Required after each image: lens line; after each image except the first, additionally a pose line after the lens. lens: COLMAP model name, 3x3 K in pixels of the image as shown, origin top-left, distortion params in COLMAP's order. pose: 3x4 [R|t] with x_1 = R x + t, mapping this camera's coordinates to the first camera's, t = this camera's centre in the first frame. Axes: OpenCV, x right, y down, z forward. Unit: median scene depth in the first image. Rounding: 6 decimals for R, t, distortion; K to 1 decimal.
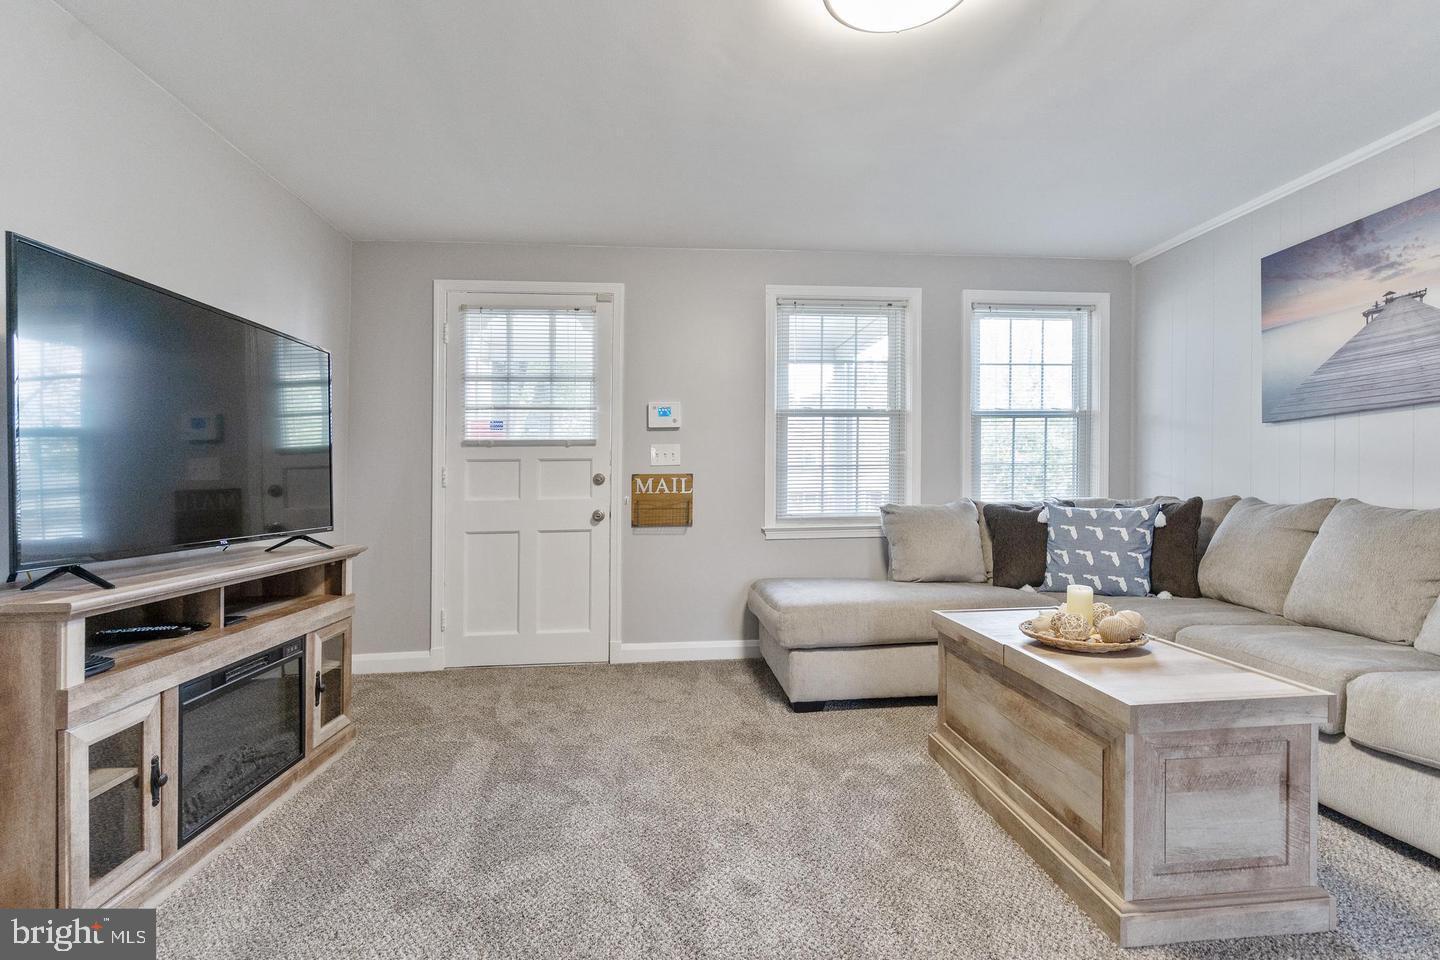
lens RADIAL K [[653.7, 0, 738.3], [0, 653.7, 485.1], [0, 0, 1]] dist [-0.003962, 0.000034]
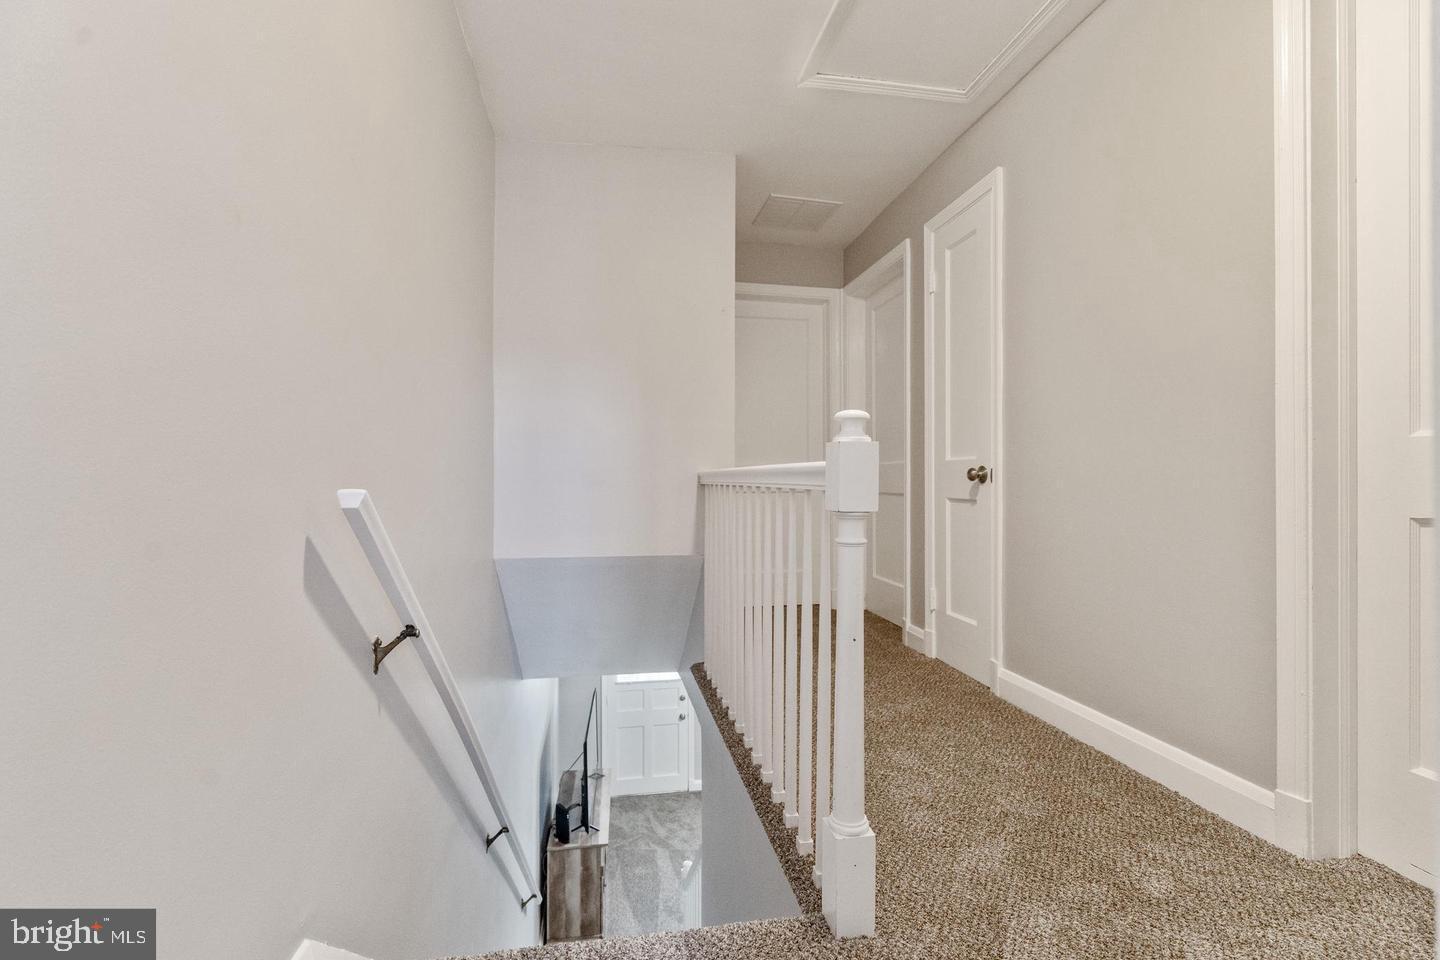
lens RADIAL K [[648.8, 0, 721.0], [0, 648.8, 478.7], [0, 0, 1]] dist [-0.003057, 0.001733]
pose [[0.997858, 0.002718, 0.065360, -0.232626], [-0.003238, 0.999964, 0.007851, -0.710662], [-0.065336, -0.008046, 0.997831, -0.996797]]
